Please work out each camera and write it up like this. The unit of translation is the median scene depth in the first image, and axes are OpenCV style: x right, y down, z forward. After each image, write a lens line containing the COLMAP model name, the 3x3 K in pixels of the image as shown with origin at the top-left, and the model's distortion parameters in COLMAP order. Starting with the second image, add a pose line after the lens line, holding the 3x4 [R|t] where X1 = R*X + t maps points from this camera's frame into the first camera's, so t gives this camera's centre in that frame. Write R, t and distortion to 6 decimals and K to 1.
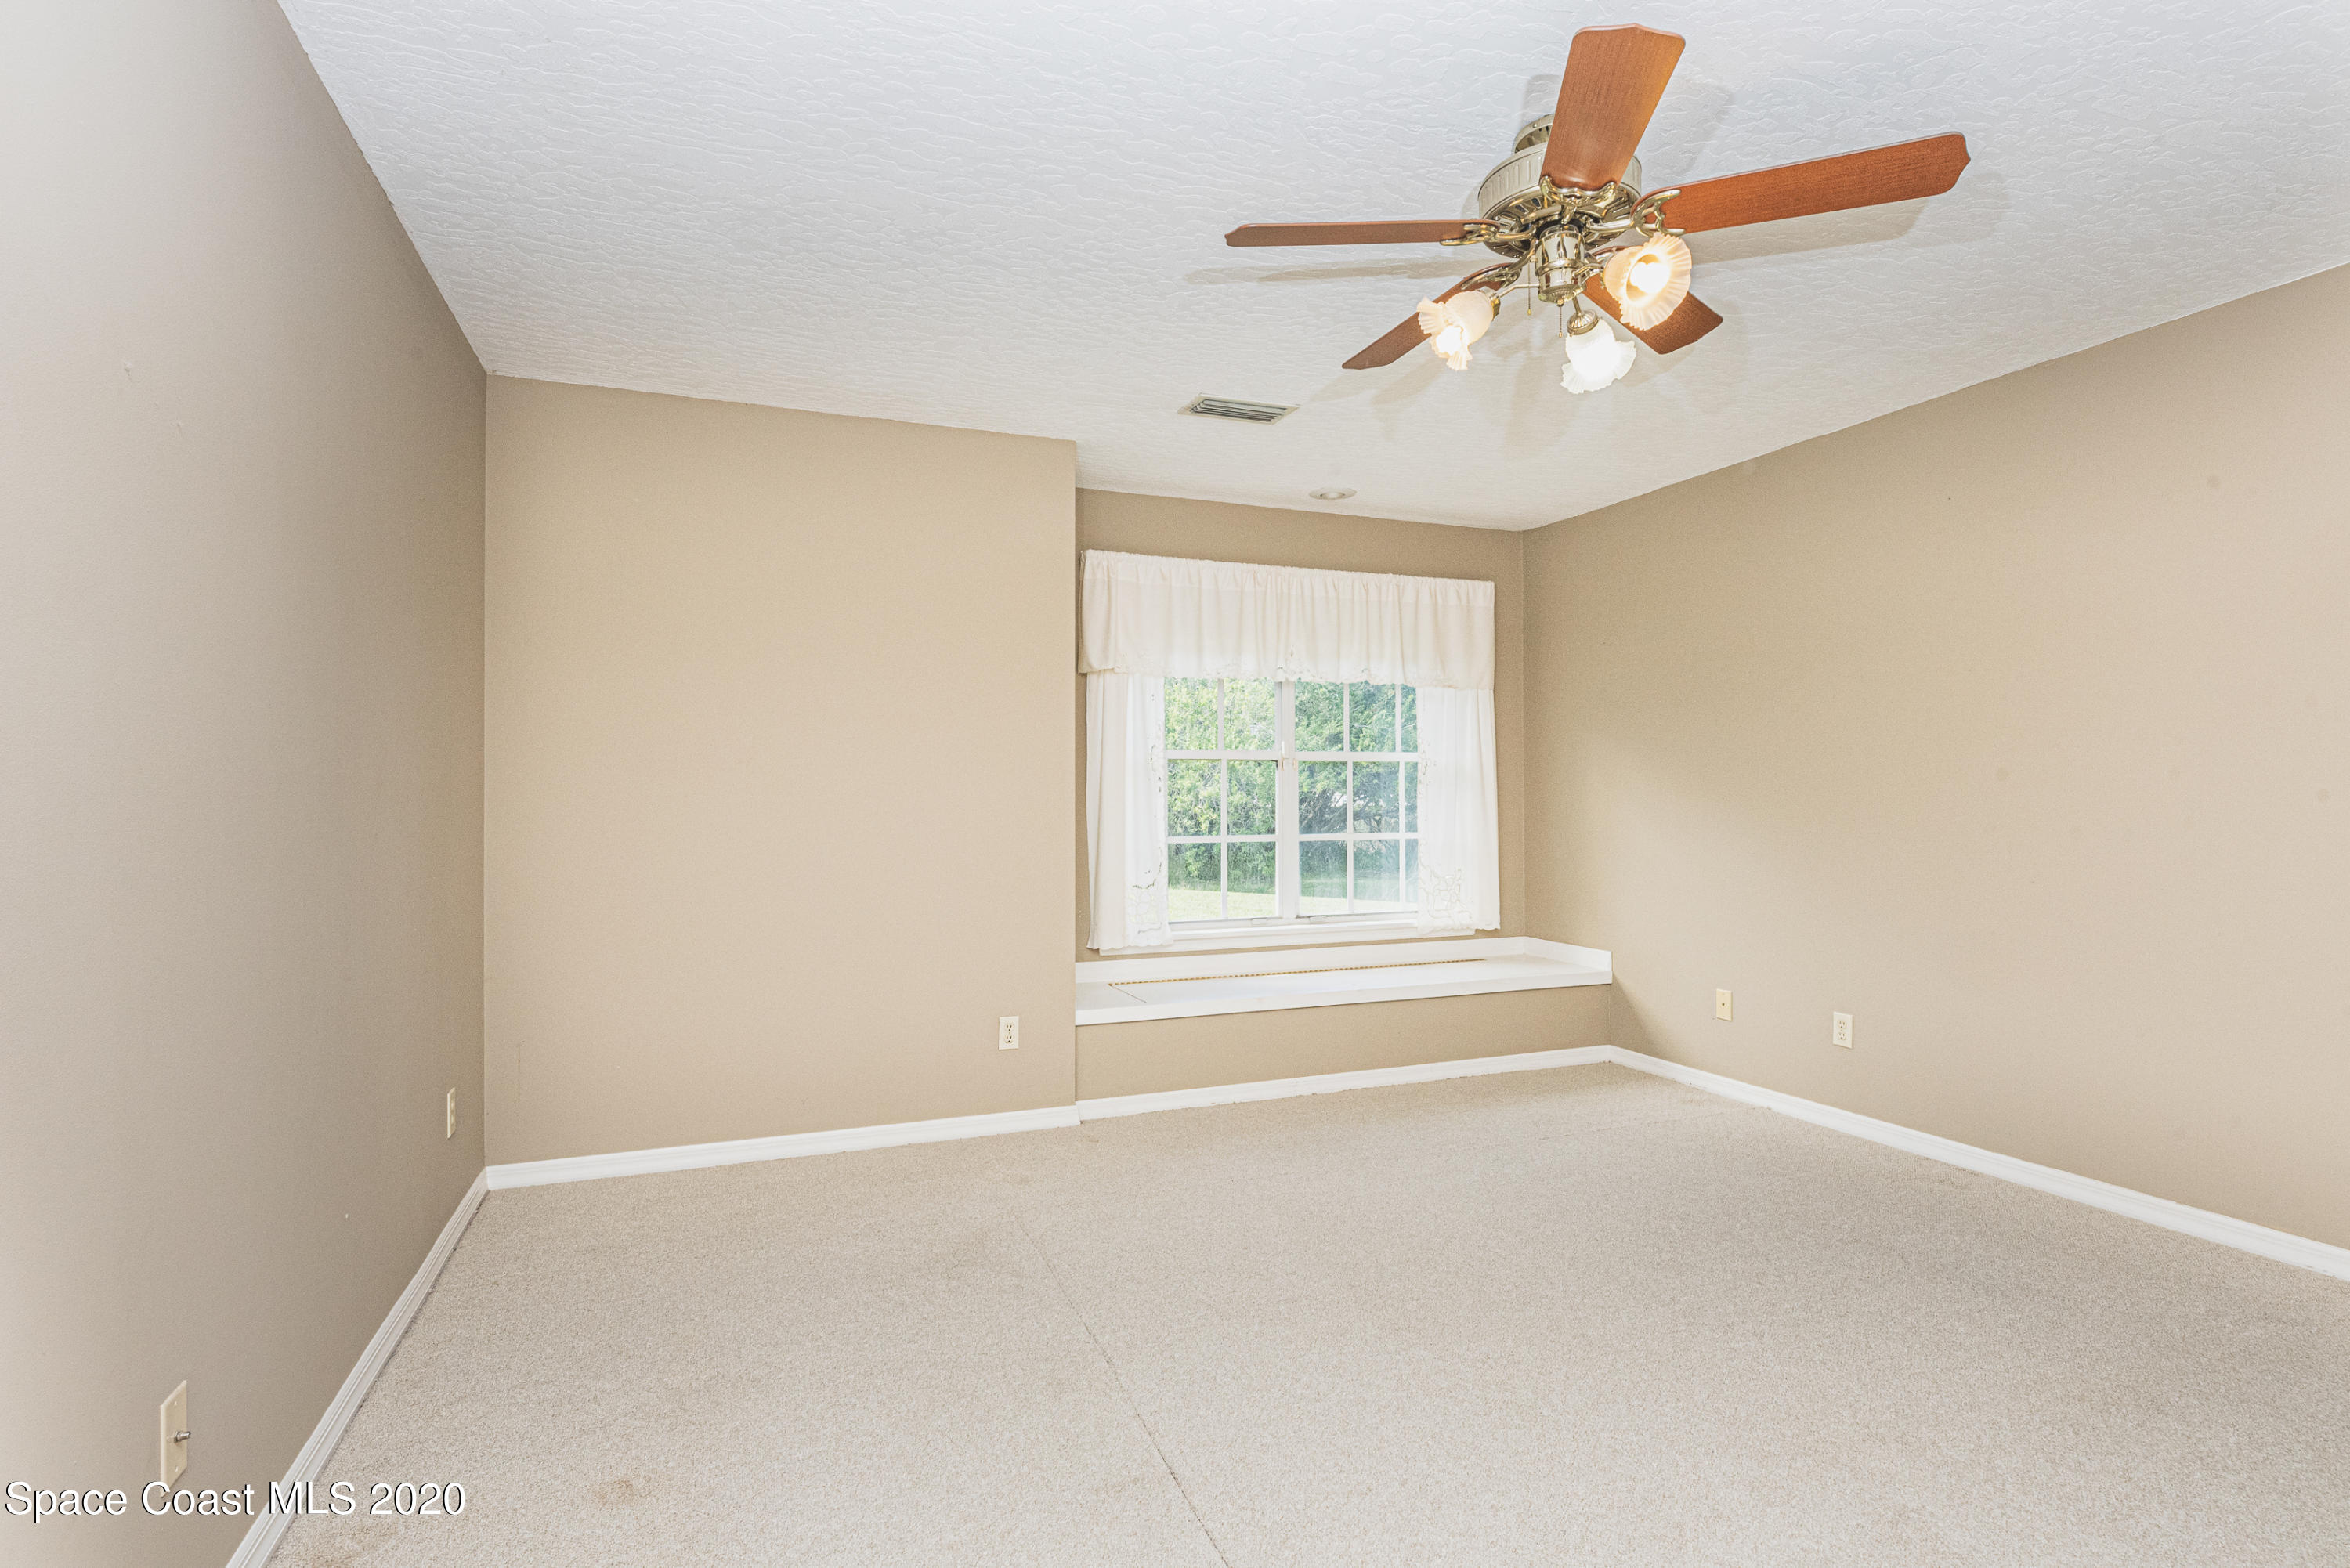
lens RADIAL K [[1150.4, 0, 1167.1], [0, 1150.4, 791.2], [0, 0, 1]] dist [-0.004432, 0.001161]
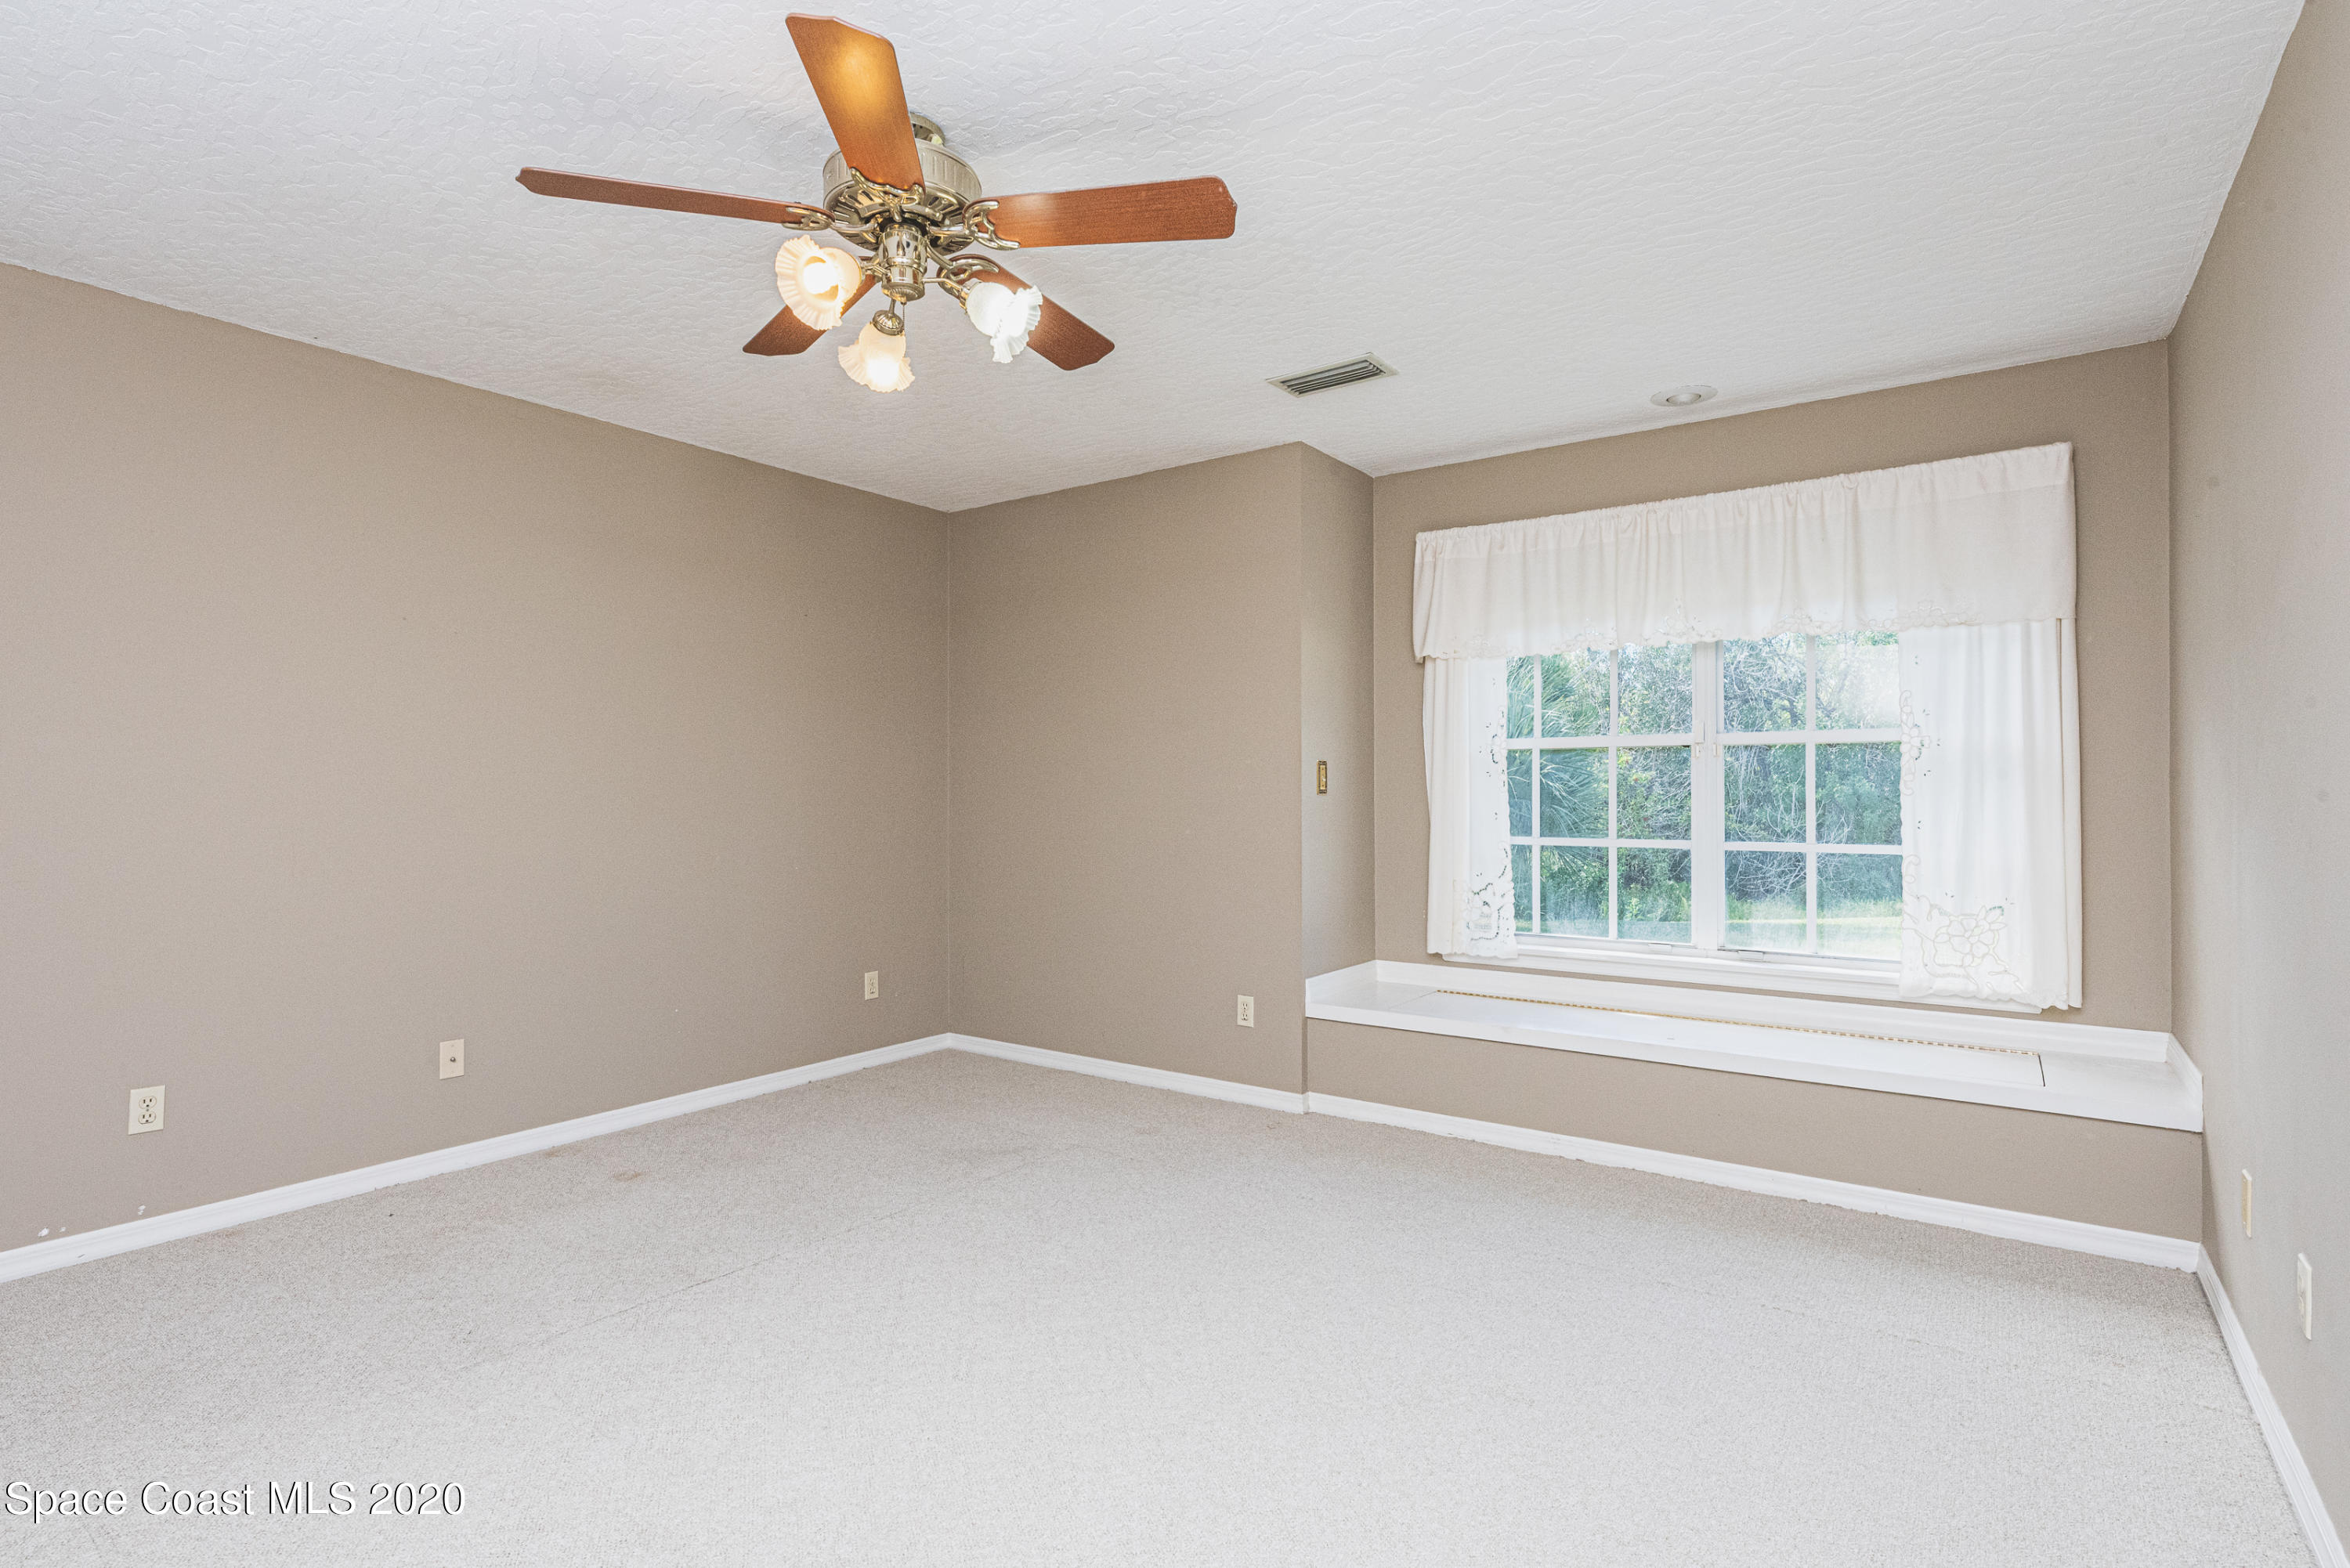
lens RADIAL K [[1150.4, 0, 1164.7], [0, 1150.4, 787.0], [0, 0, 1]] dist [-0.004432, 0.001161]
pose [[0.543733, -0.002345, -0.839255, 0.814259], [0.000969, 0.999997, -0.002166, 0.004118], [0.839257, 0.000364, 0.543734, 0.399172]]
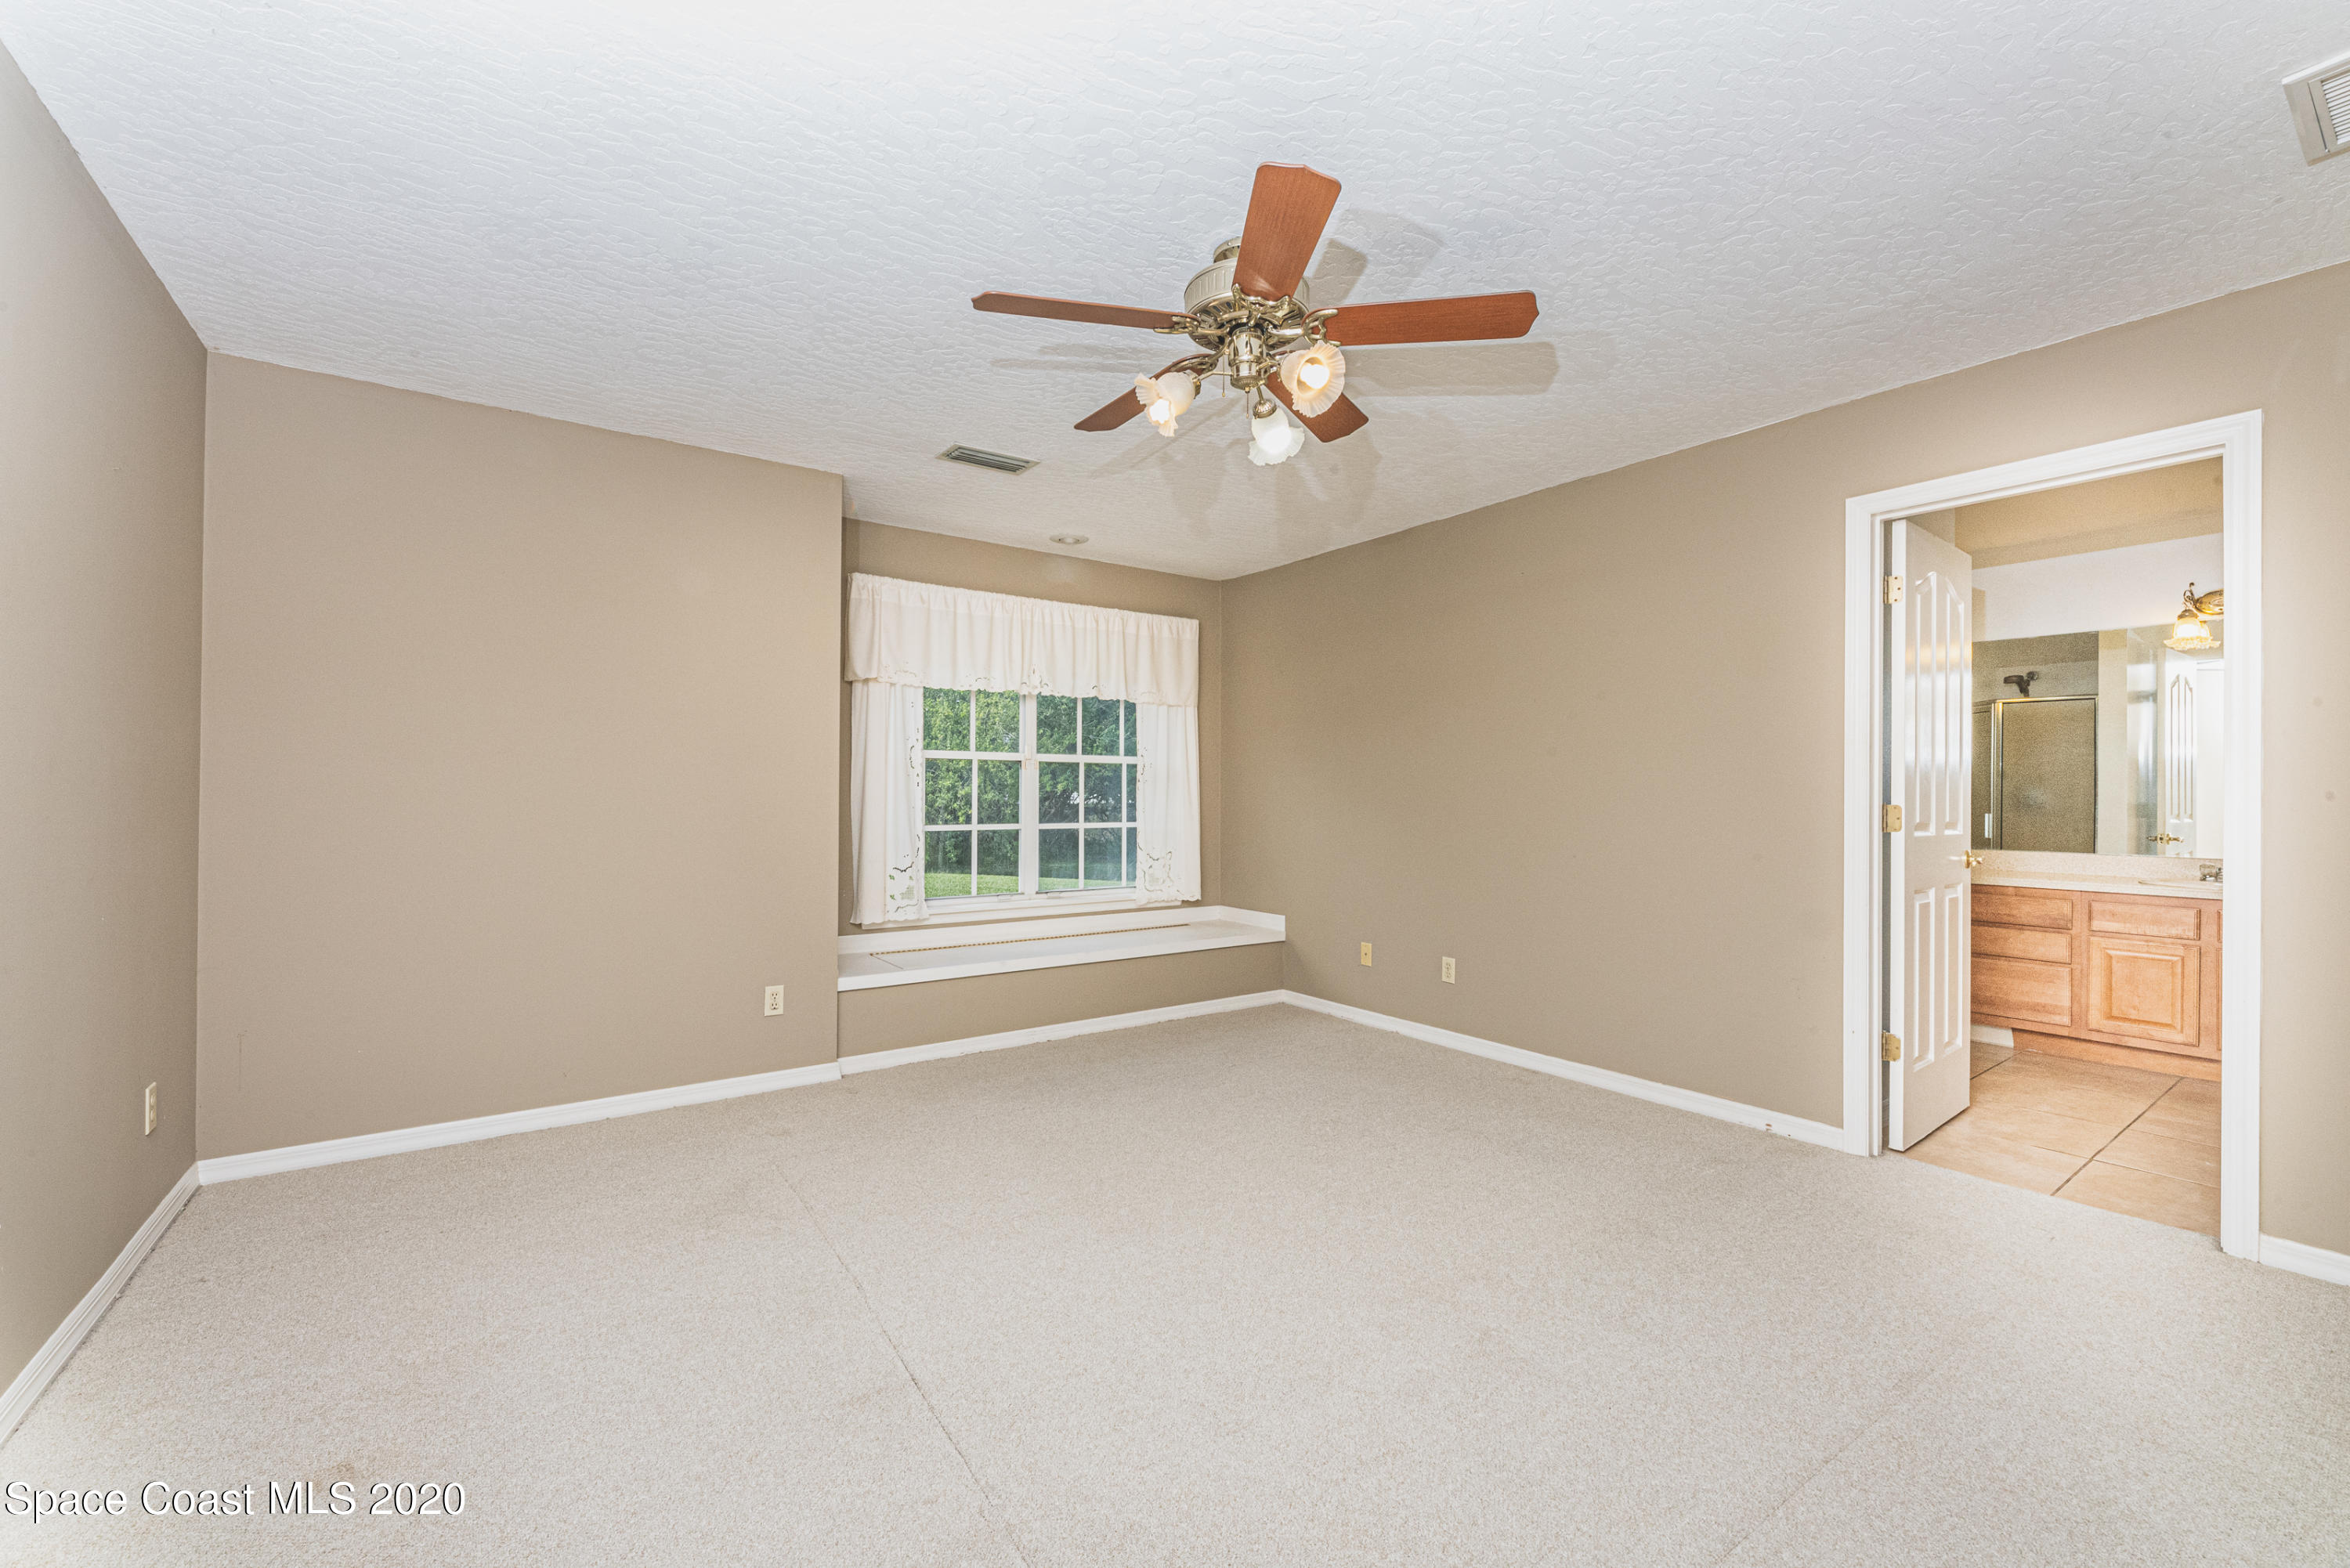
lens RADIAL K [[953.4, 0, 1169.5], [0, 953.4, 790.3], [0, 0, 1]] dist [-0.000002, -0.001290]
pose [[0.970255, 0.008223, 0.241946, 0.009782], [-0.007821, 0.999966, -0.002619, 0.006765], [-0.241960, 0.000648, 0.970286, 0.013987]]
